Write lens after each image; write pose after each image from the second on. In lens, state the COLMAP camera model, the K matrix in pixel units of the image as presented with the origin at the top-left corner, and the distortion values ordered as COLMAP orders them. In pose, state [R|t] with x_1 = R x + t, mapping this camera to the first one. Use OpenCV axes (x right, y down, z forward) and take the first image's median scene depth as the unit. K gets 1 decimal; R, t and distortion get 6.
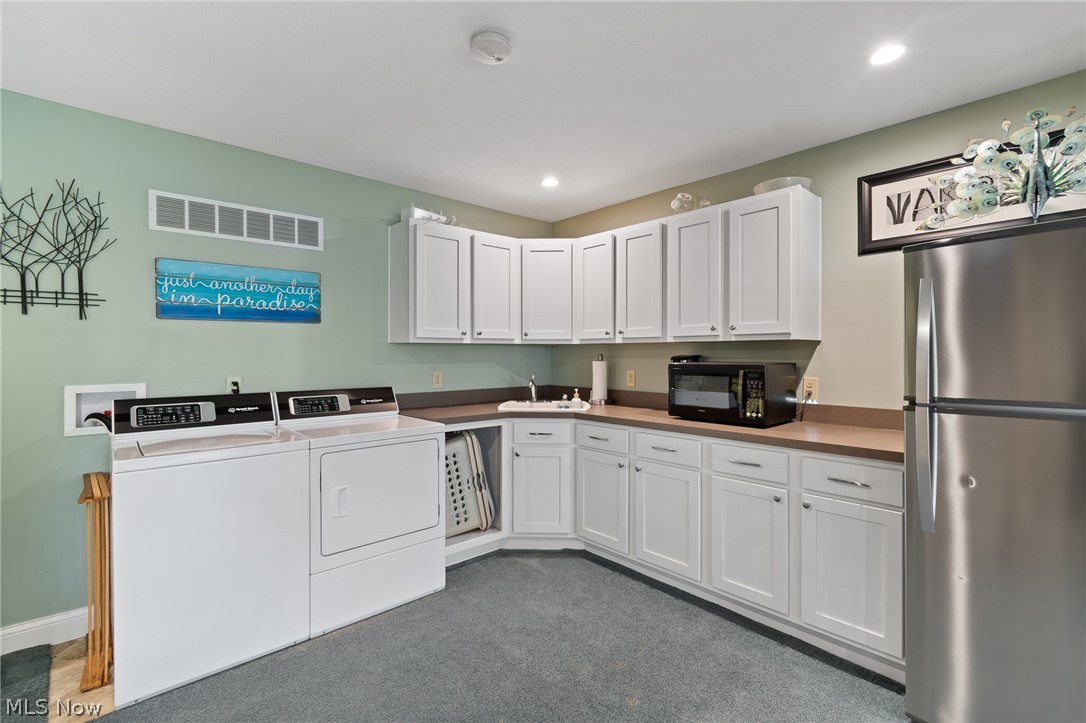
lens RADIAL K [[484.5, 0, 551.7], [0, 484.5, 356.1], [0, 0, 1]] dist [0.001442, -0.001812]
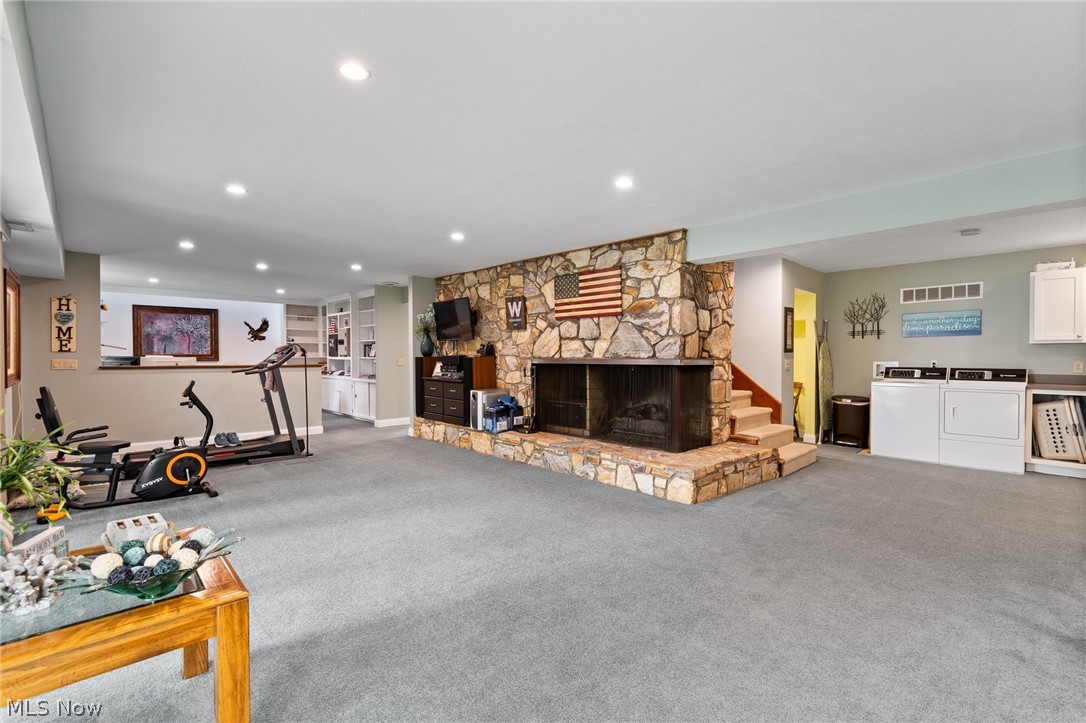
lens RADIAL K [[484.5, 0, 553.4], [0, 484.5, 359.2], [0, 0, 1]] dist [0.001442, -0.001812]
pose [[0.023910, 0.010894, -0.999655, 1.619620], [-0.000578, 0.999941, 0.010883, 0.011868], [0.999714, 0.000318, 0.023914, -0.875581]]
